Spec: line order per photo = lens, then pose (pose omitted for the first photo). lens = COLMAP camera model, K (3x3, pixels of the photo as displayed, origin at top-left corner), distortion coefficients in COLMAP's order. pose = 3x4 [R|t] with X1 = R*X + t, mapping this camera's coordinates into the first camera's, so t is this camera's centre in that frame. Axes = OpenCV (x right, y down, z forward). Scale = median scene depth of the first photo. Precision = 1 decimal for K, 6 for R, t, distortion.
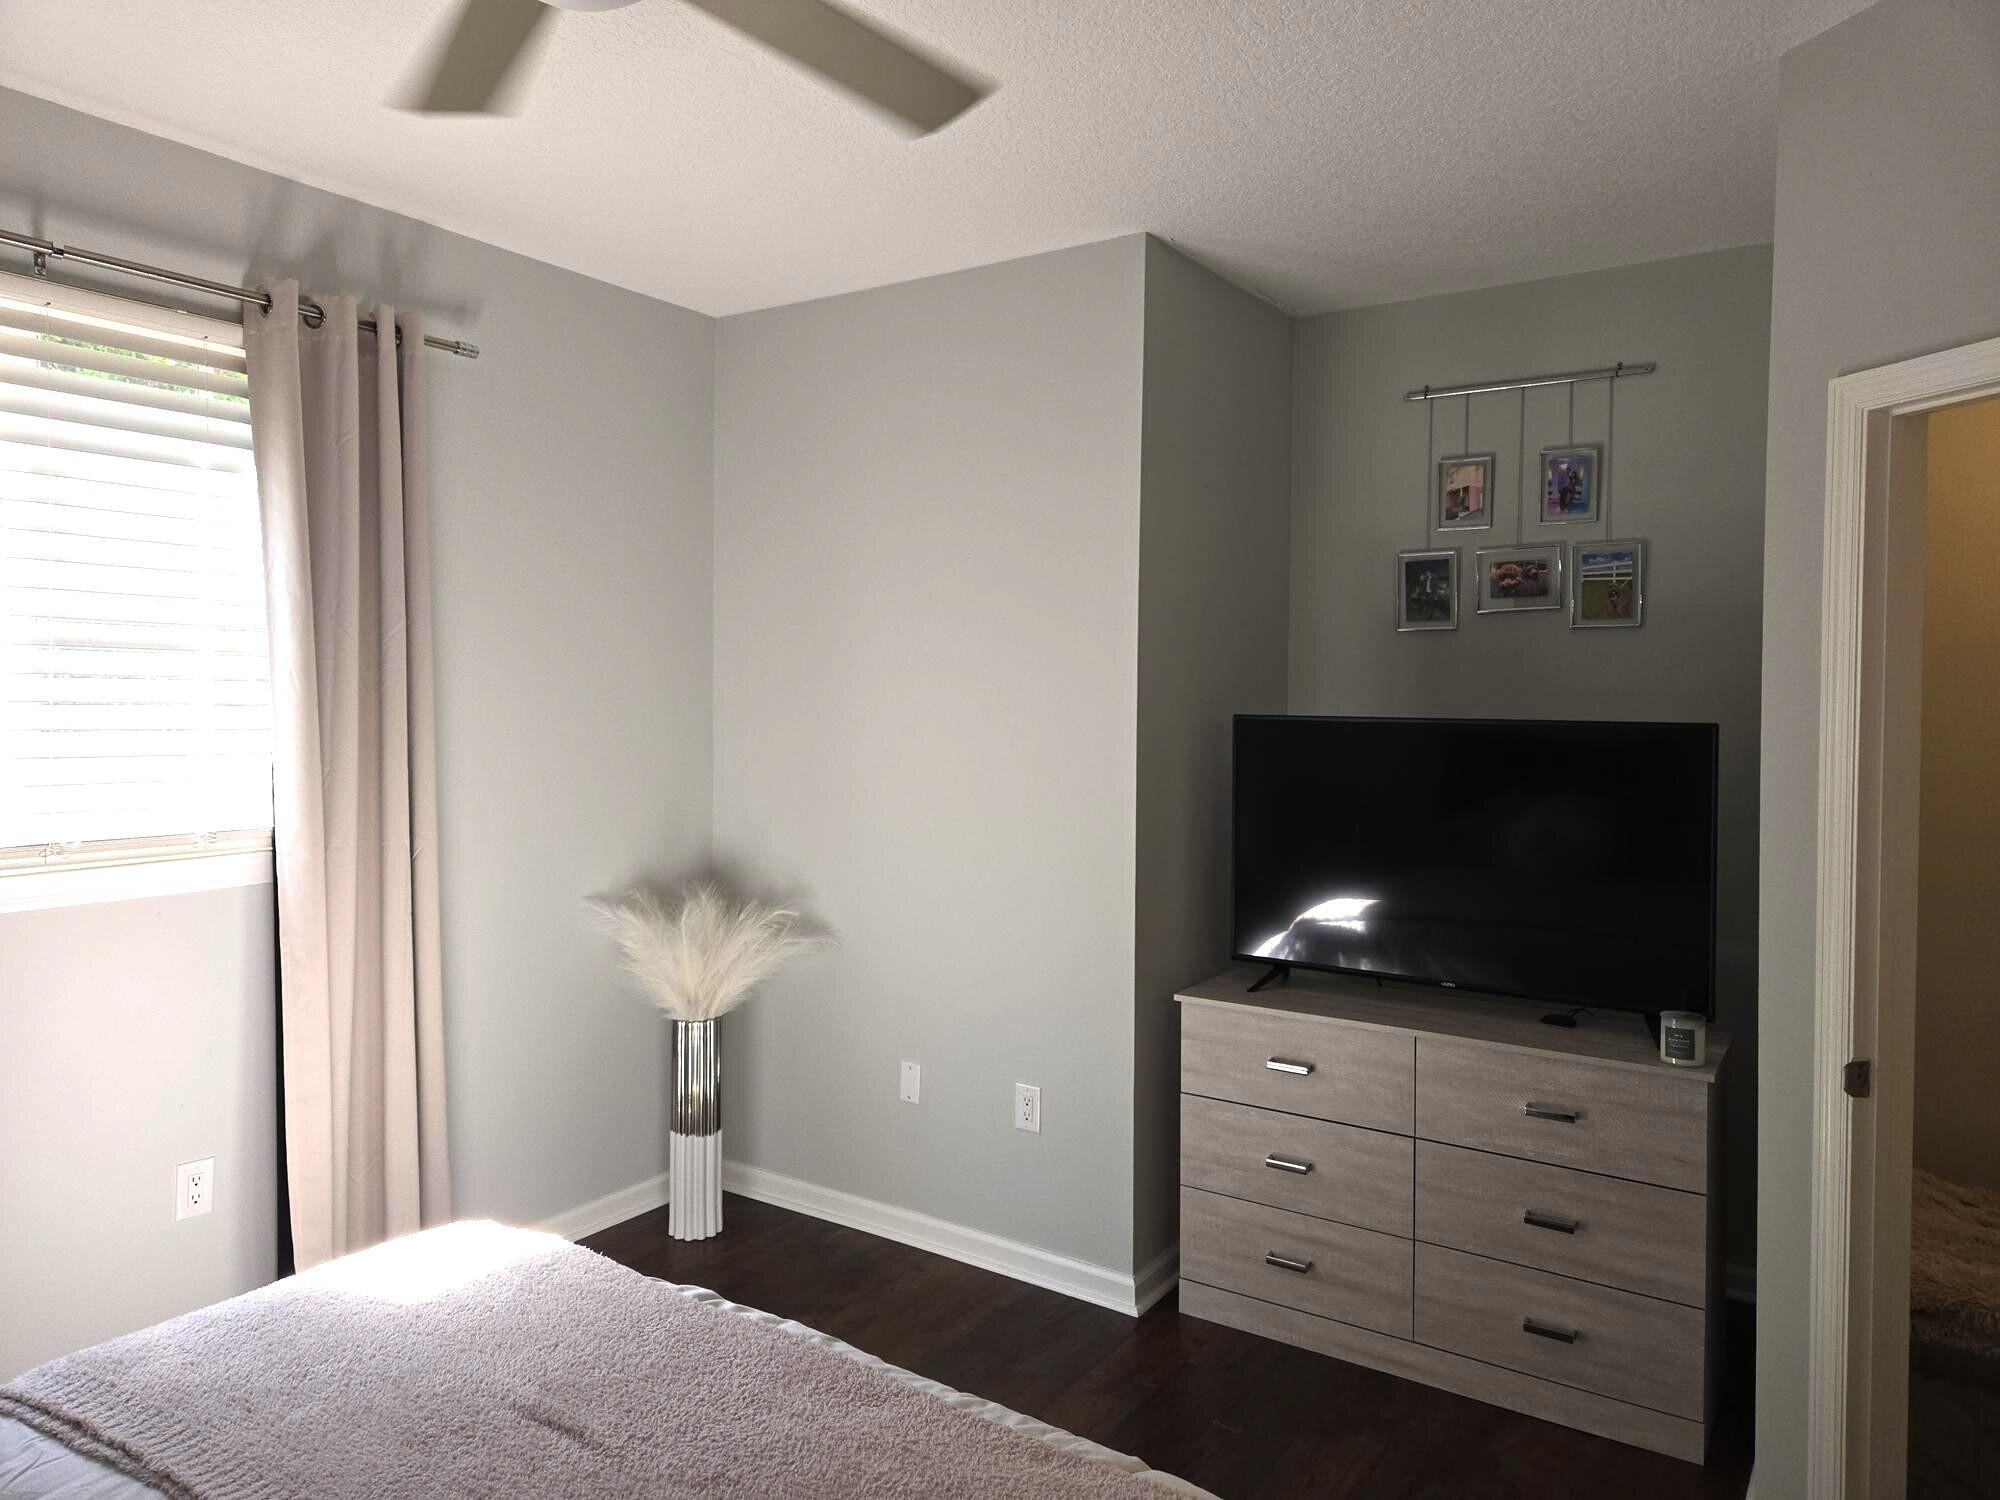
lens RADIAL K [[1337.4, 0, 1002.6], [0, 1337.4, 732.5], [0, 0, 1]] dist [0.061875, -0.044610]
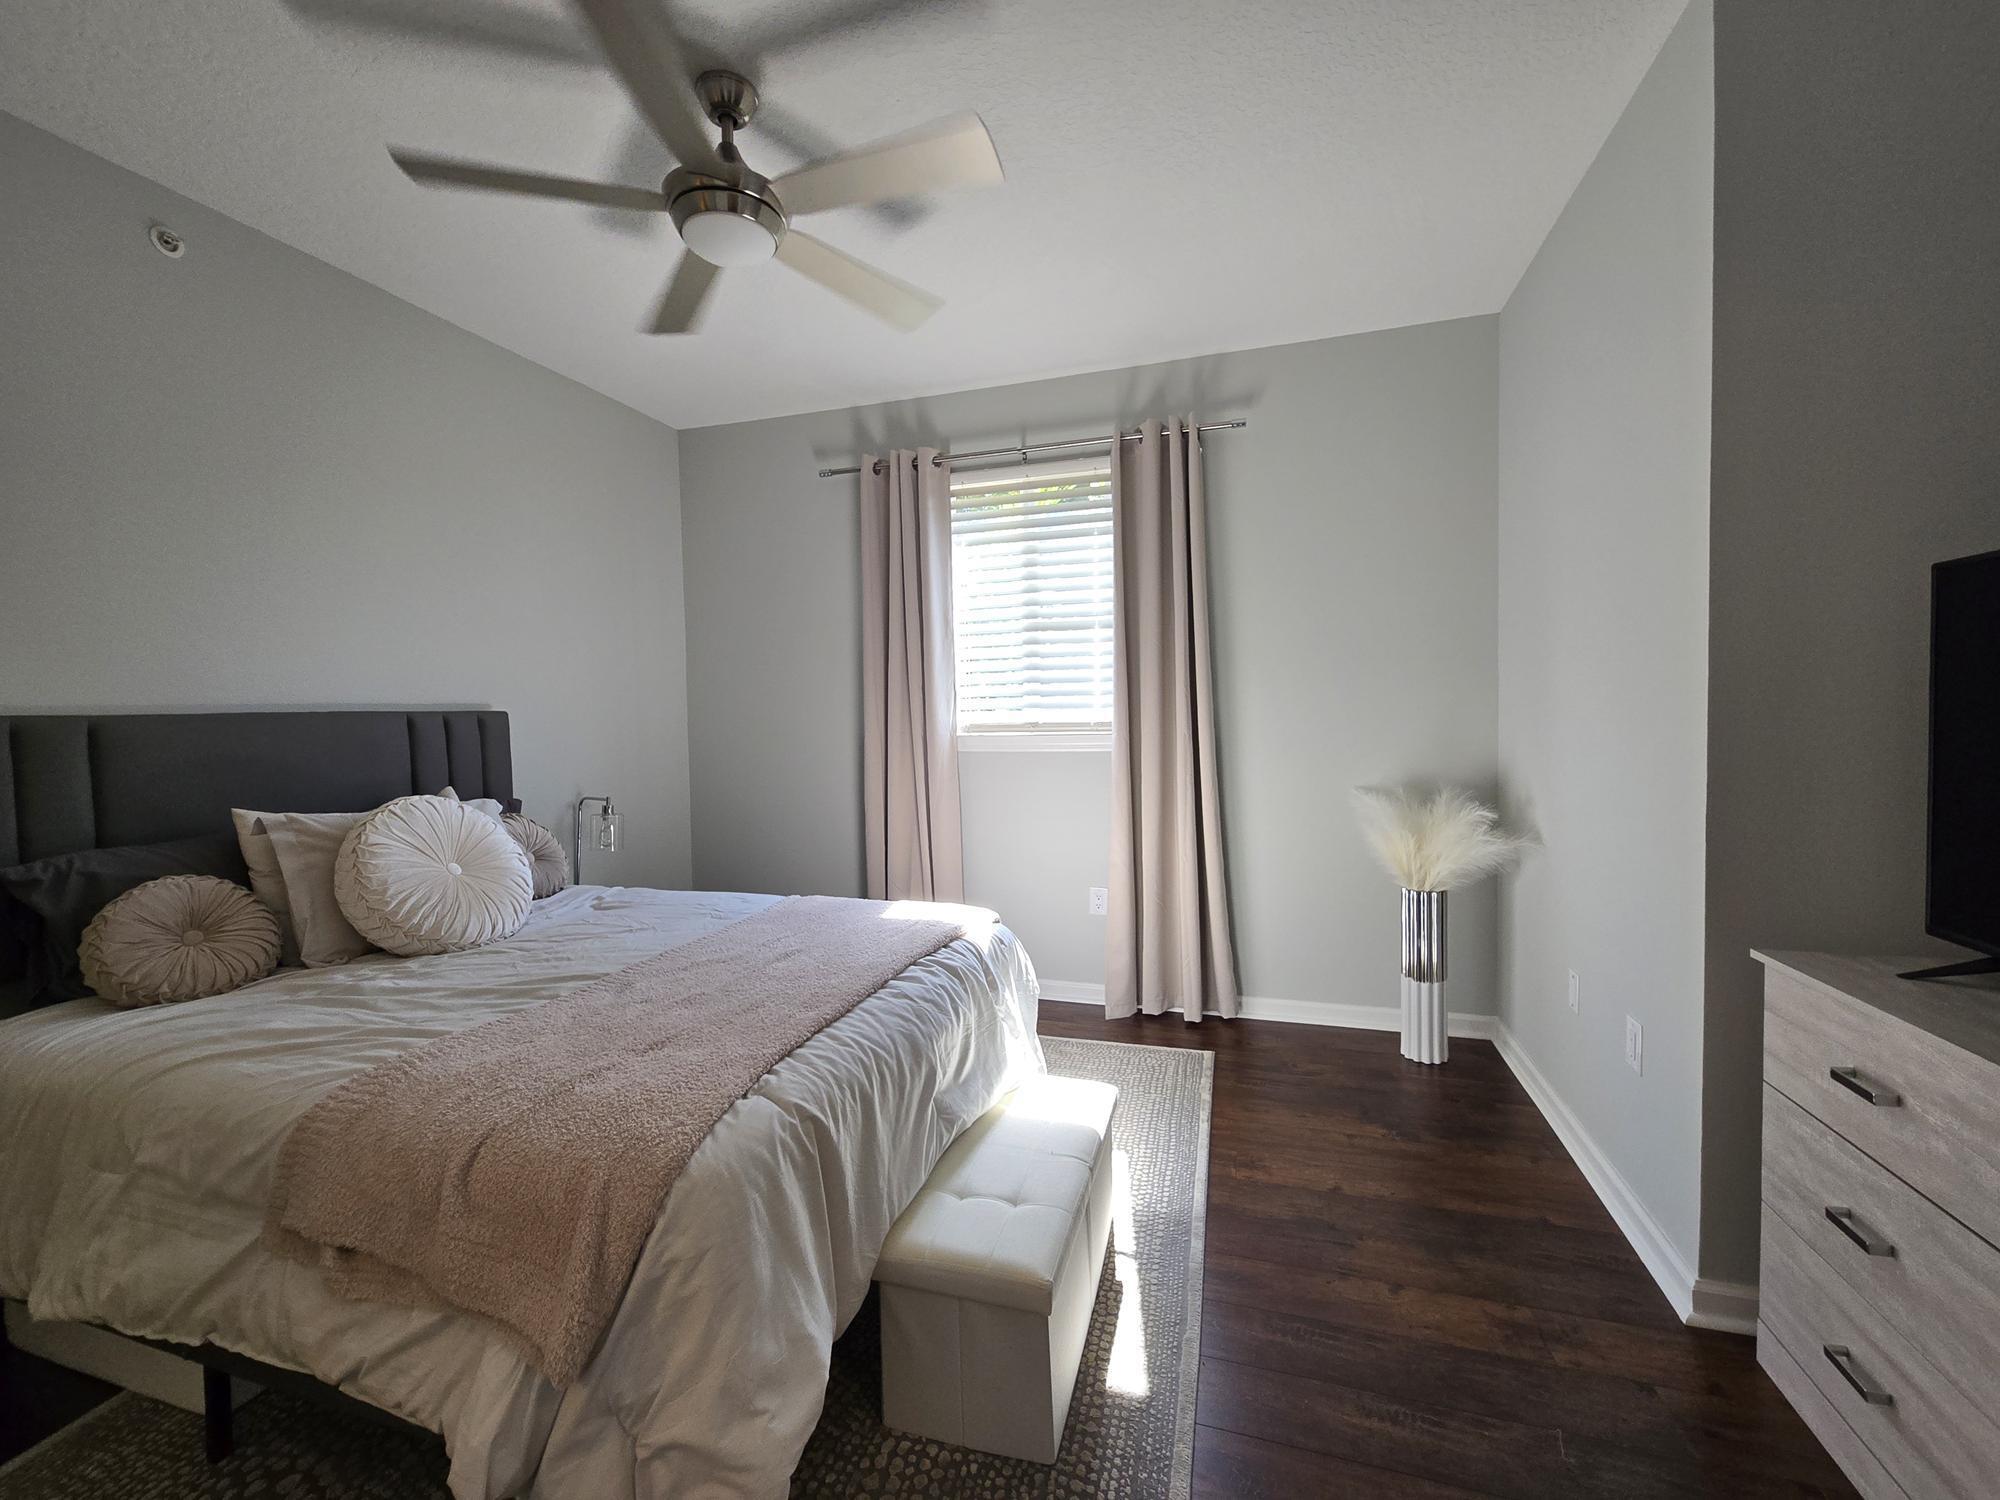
lens RADIAL K [[822.7, 0, 987.9], [0, 822.7, 754.6], [0, 0, 1]] dist [-0.000829, 0.001522]
pose [[0.277190, 0.034799, -0.960185, 0.452554], [-0.007331, 0.999391, 0.034103, 0.071696], [0.960787, -0.002414, 0.277277, 0.454160]]
